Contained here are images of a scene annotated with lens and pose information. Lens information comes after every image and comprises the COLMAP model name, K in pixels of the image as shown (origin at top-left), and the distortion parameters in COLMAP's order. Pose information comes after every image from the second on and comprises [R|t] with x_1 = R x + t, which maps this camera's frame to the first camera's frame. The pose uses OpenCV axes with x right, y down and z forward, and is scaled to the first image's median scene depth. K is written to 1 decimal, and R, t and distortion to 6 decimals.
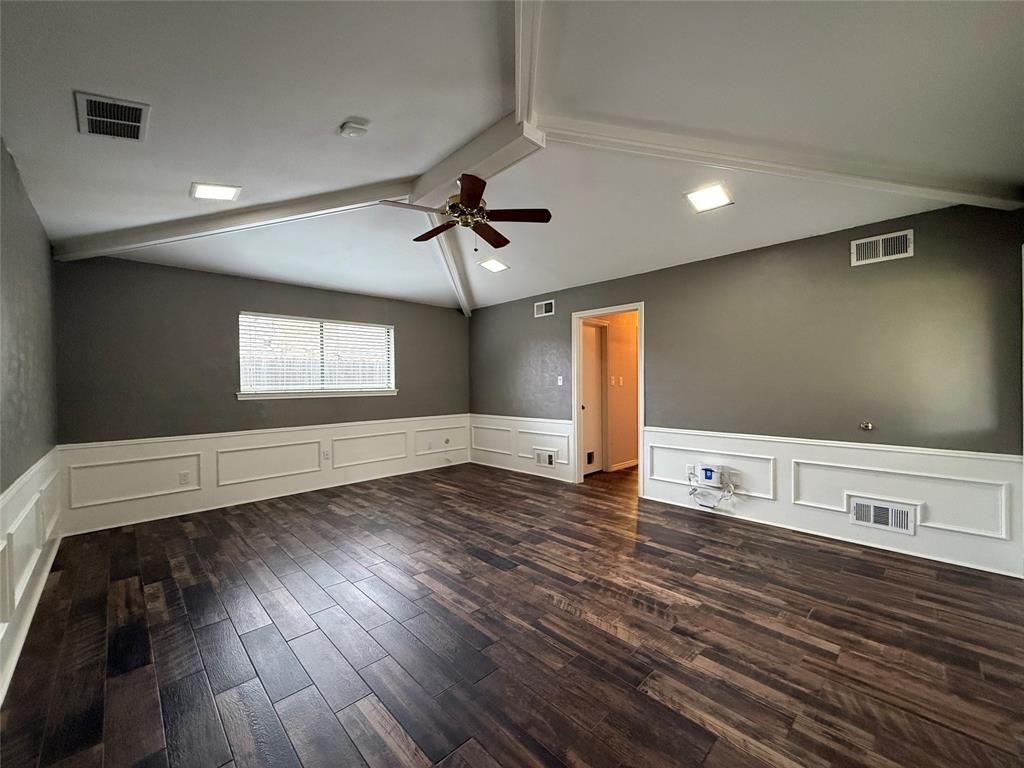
lens RADIAL K [[407.1, 0, 511.0], [0, 407.1, 385.5], [0, 0, 1]] dist [0.002484, -0.001216]
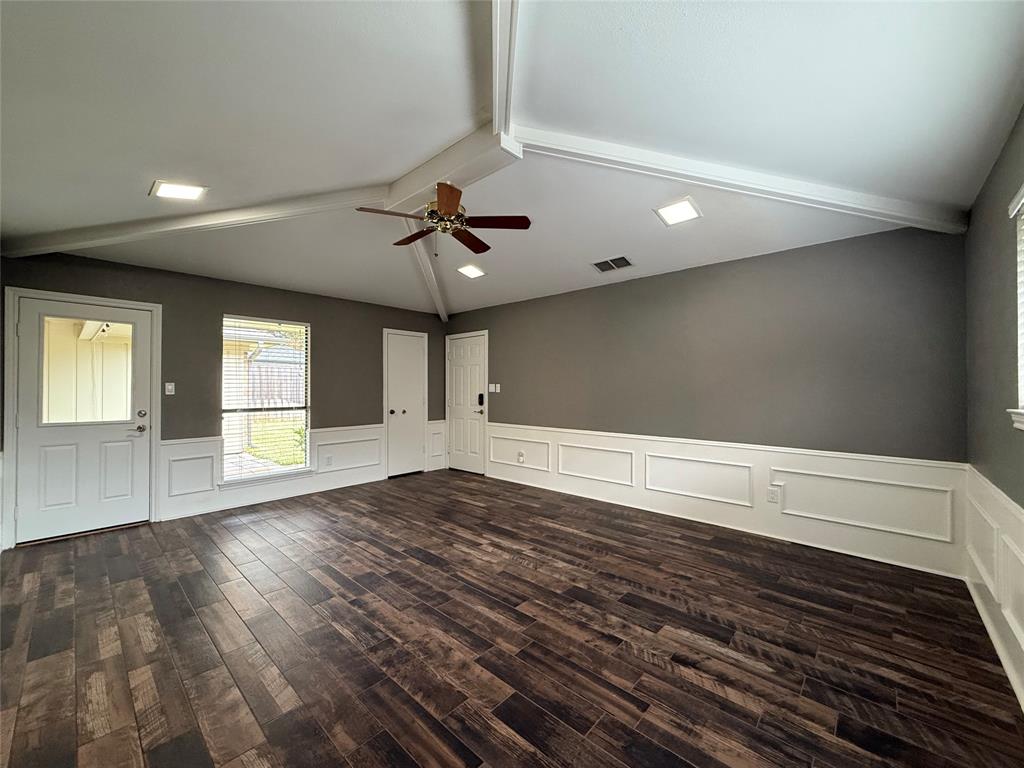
lens RADIAL K [[407.1, 0, 512.6], [0, 407.1, 386.0], [0, 0, 1]] dist [0.002484, -0.001216]
pose [[-0.998182, 0.009817, -0.059465, -0.192324], [0.009983, 0.999947, -0.002505, -0.012079], [0.059437, -0.003094, -0.998227, 1.828823]]
